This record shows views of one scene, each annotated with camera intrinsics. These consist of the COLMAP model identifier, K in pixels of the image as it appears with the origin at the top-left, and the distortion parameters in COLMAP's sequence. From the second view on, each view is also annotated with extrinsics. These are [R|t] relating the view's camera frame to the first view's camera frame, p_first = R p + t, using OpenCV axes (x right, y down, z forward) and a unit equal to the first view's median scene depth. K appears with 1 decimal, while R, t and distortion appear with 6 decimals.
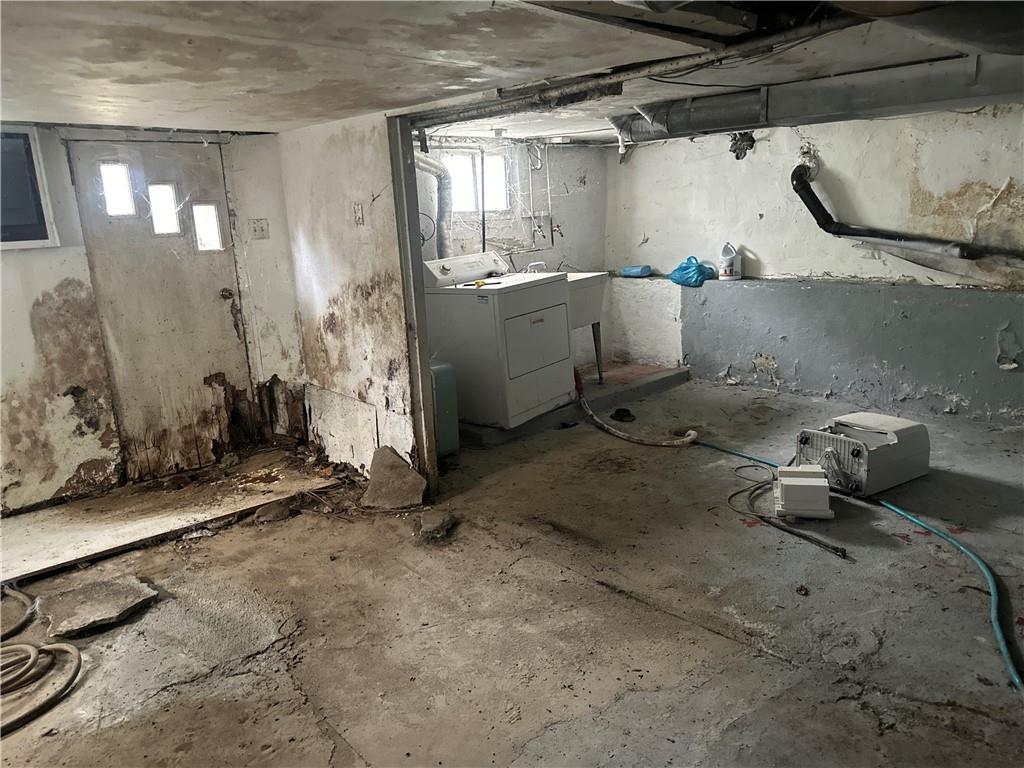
lens RADIAL K [[726.3, 0, 517.7], [0, 726.3, 377.3], [0, 0, 1]] dist [0.017635, -0.029179]
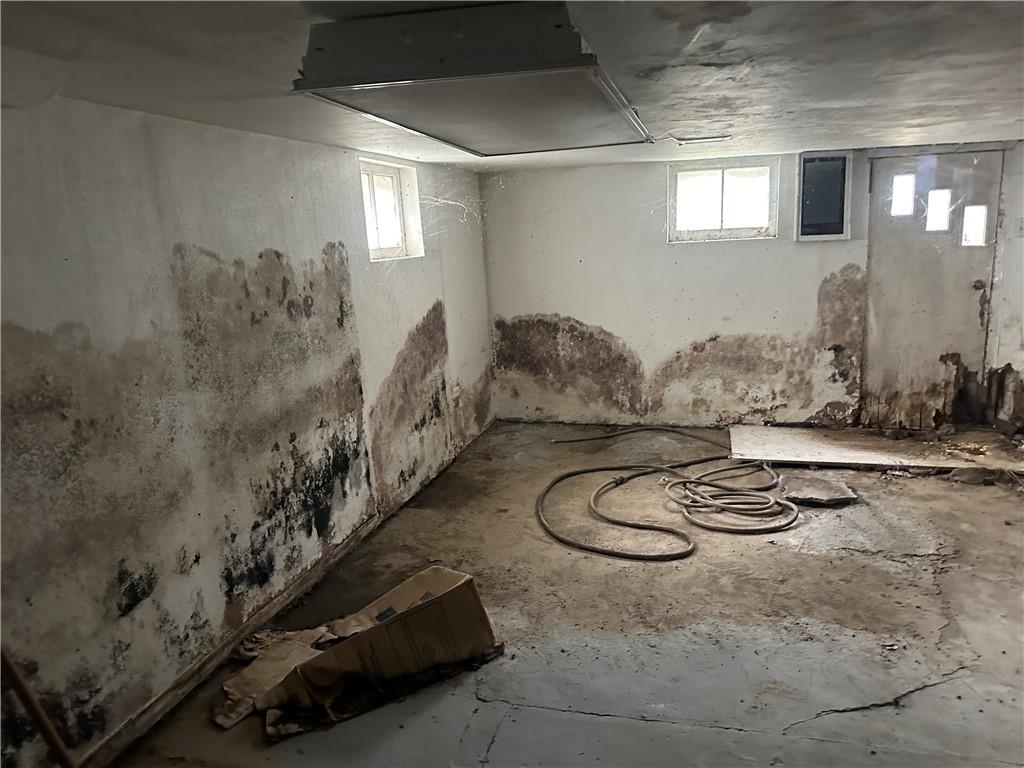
lens RADIAL K [[726.3, 0, 515.8], [0, 726.3, 383.8], [0, 0, 1]] dist [0.017635, -0.029179]
pose [[0.549534, 0.192878, -0.812903, 0.170317], [-0.168711, 0.978561, 0.118134, 0.025347], [0.818260, 0.072227, 0.570293, -0.243984]]
